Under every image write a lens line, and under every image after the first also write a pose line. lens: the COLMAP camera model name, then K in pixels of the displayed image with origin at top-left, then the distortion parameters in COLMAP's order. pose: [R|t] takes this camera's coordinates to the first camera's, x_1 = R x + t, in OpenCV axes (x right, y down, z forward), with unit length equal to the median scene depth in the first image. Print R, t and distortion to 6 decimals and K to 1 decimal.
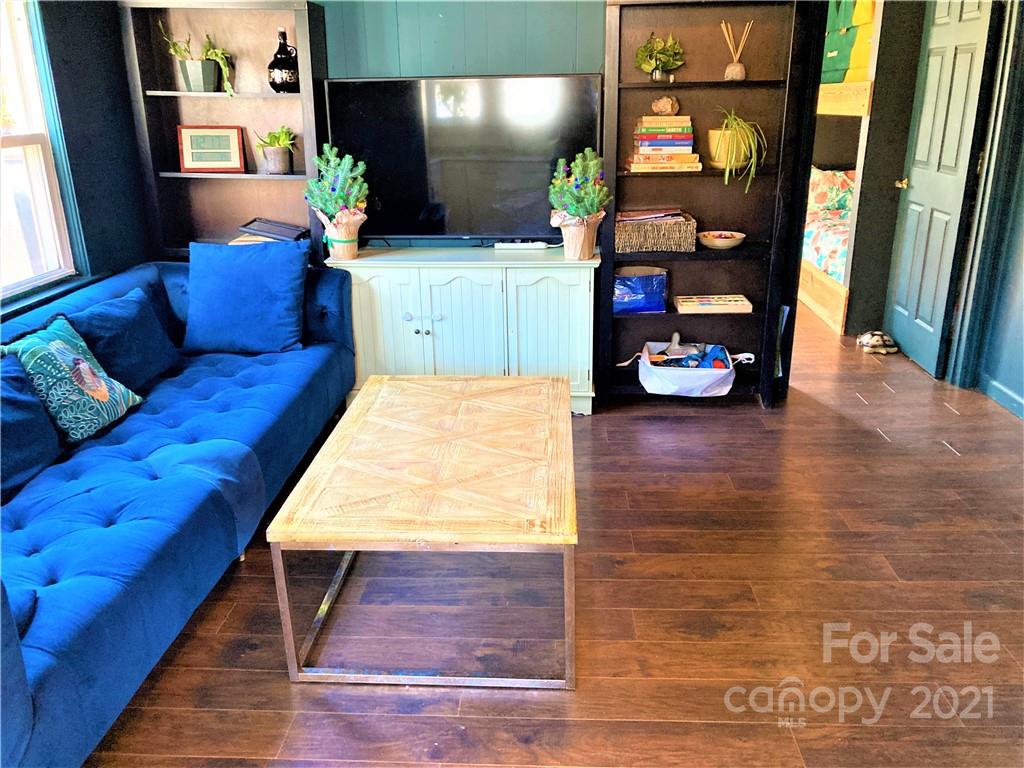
lens RADIAL K [[836.9, 0, 518.2], [0, 836.9, 388.7], [0, 0, 1]] dist [0.048210, -0.064679]
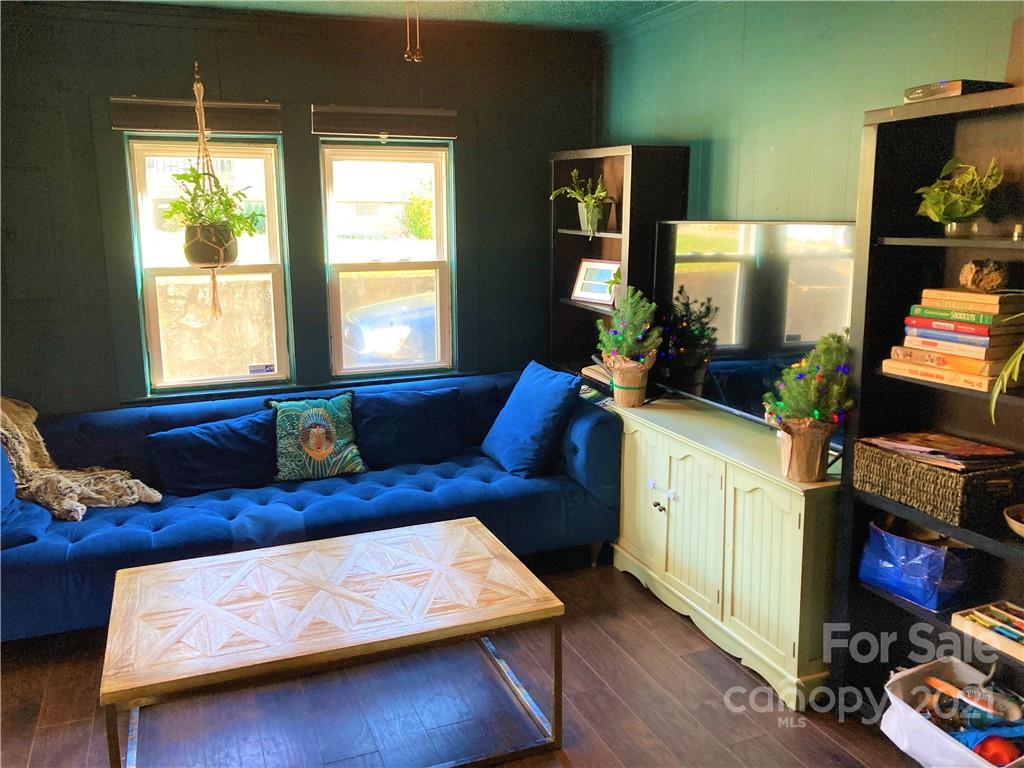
lens RADIAL K [[836.9, 0, 503.6], [0, 836.9, 379.0], [0, 0, 1]] dist [0.048210, -0.064679]
pose [[0.415234, 0.188429, -0.889986, 0.583624], [-0.299597, 0.952063, 0.061791, -0.206281], [0.858966, 0.240980, 0.451782, 0.469651]]
